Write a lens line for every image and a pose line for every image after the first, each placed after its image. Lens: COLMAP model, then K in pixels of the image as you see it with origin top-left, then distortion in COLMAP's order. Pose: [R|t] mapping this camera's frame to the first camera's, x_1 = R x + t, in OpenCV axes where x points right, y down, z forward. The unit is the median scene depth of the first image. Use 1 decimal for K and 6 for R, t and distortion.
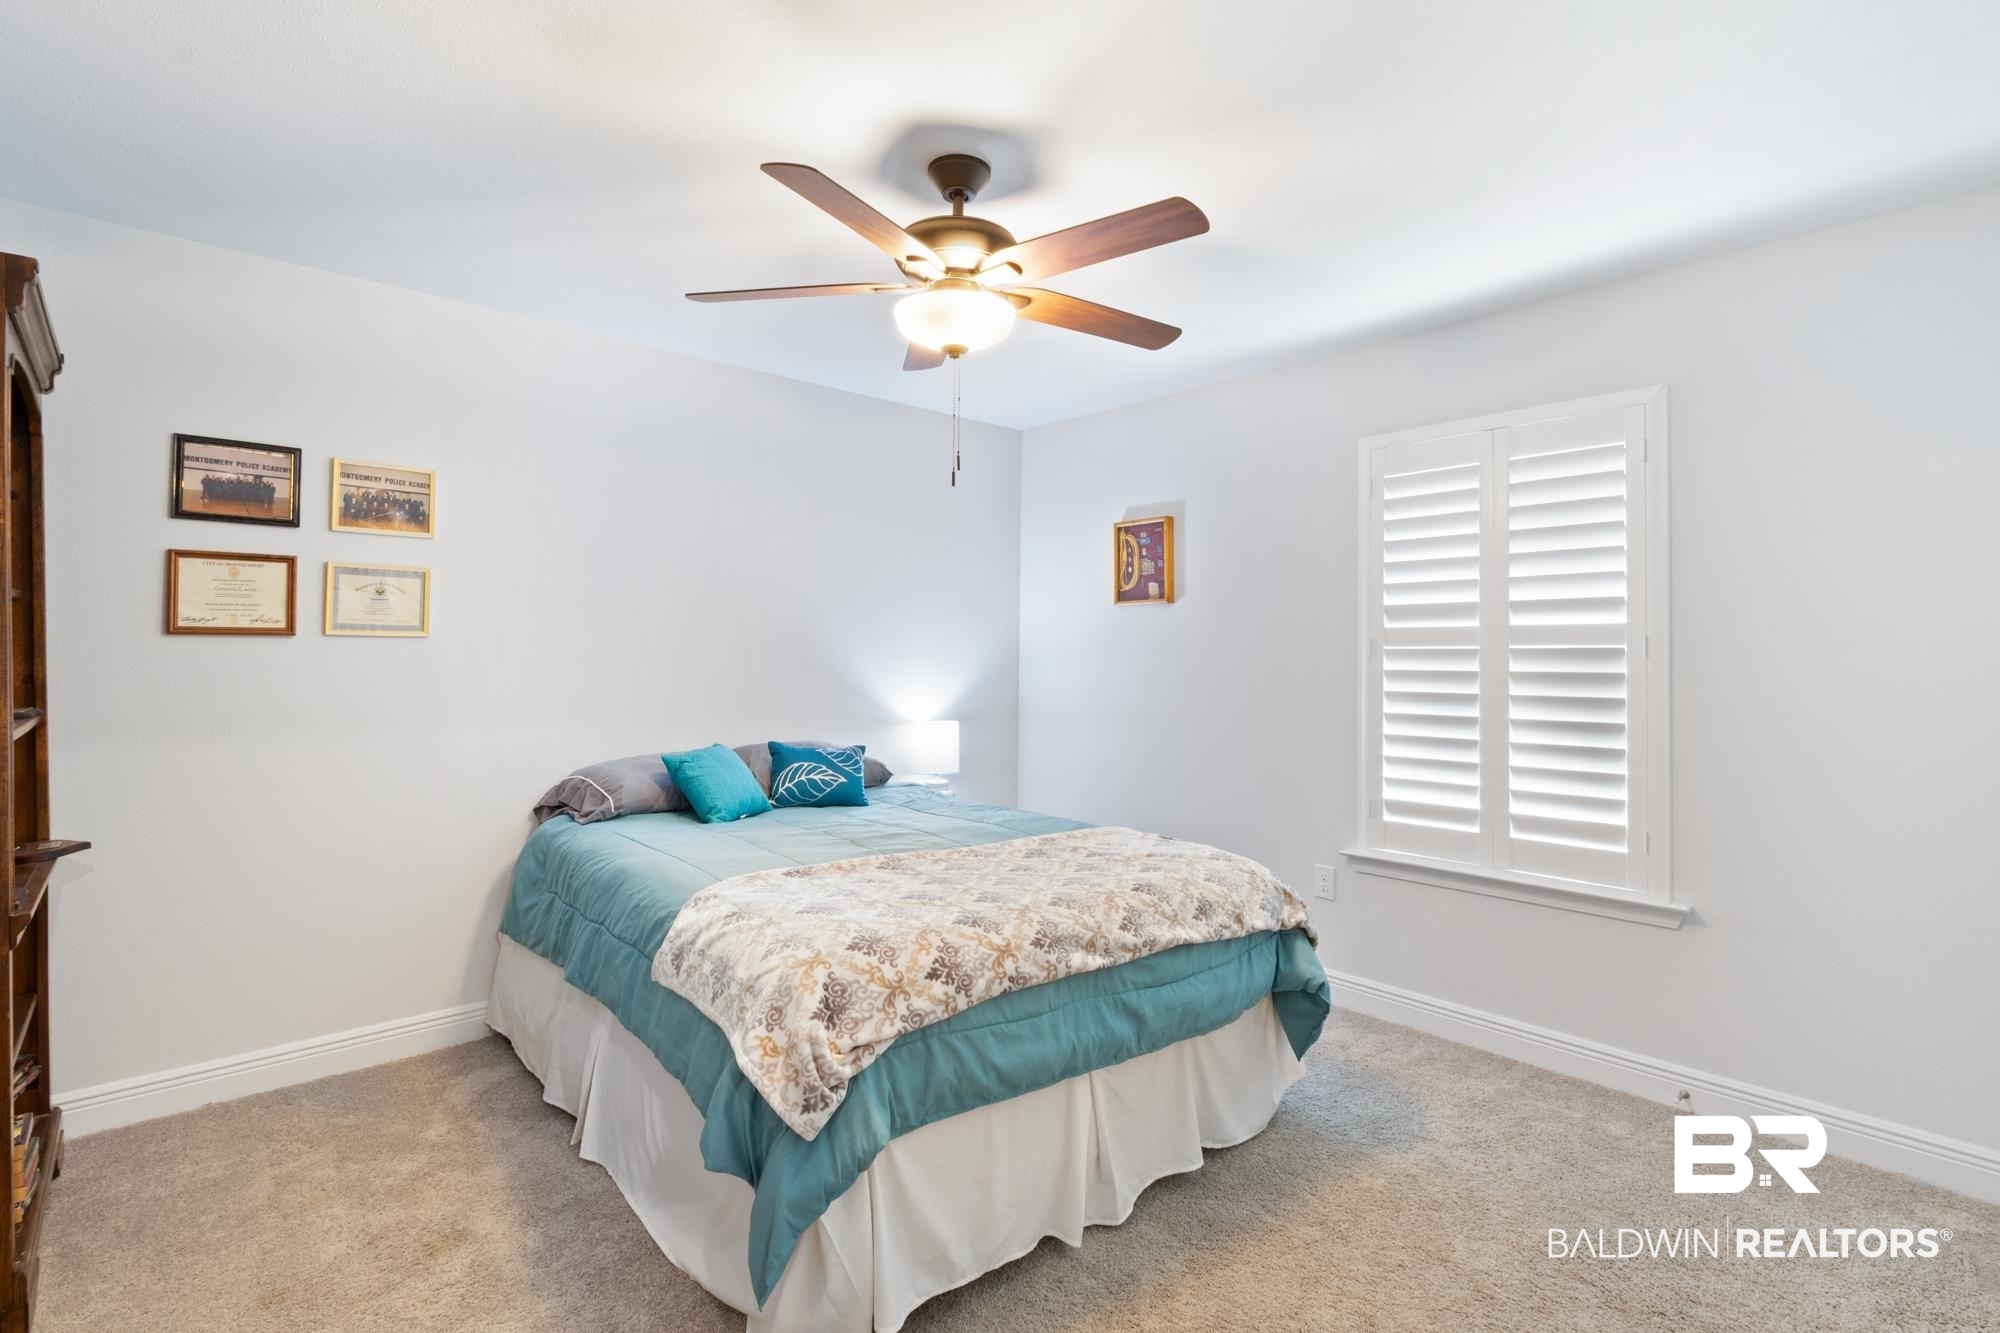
lens RADIAL K [[938.0, 0, 997.9], [0, 938.0, 633.2], [0, 0, 1]] dist [0.000170, 0.000355]
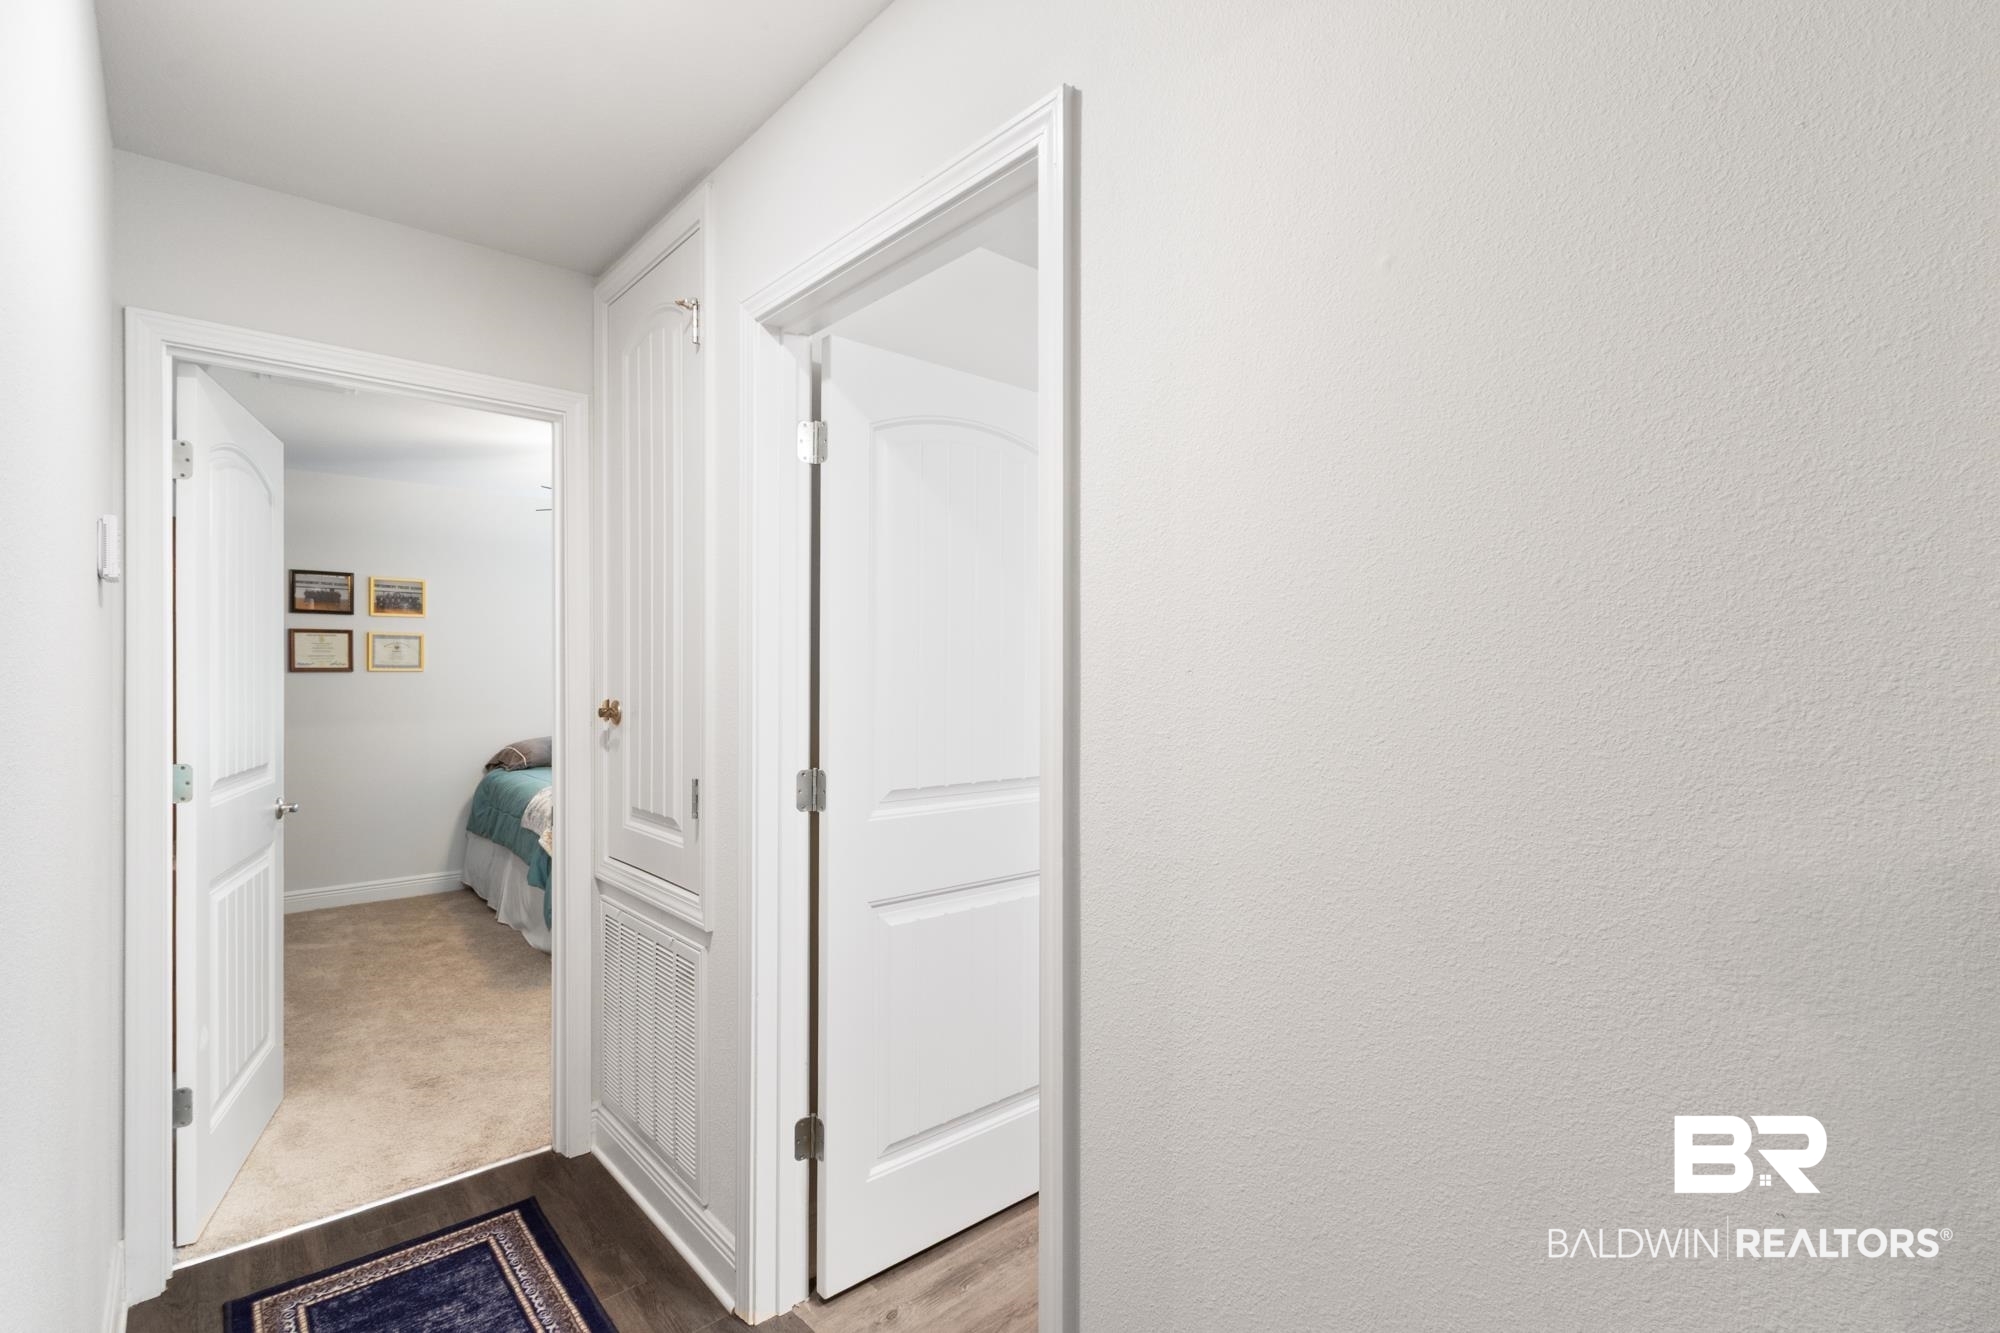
lens RADIAL K [[920.1, 0, 989.6], [0, 920.1, 676.8], [0, 0, 1]] dist [0.001061, -0.000696]
pose [[0.999841, -0.007968, -0.015945, 0.567953], [0.008472, 0.999459, 0.031777, -0.034662], [0.015683, -0.031907, 0.999368, -0.841029]]
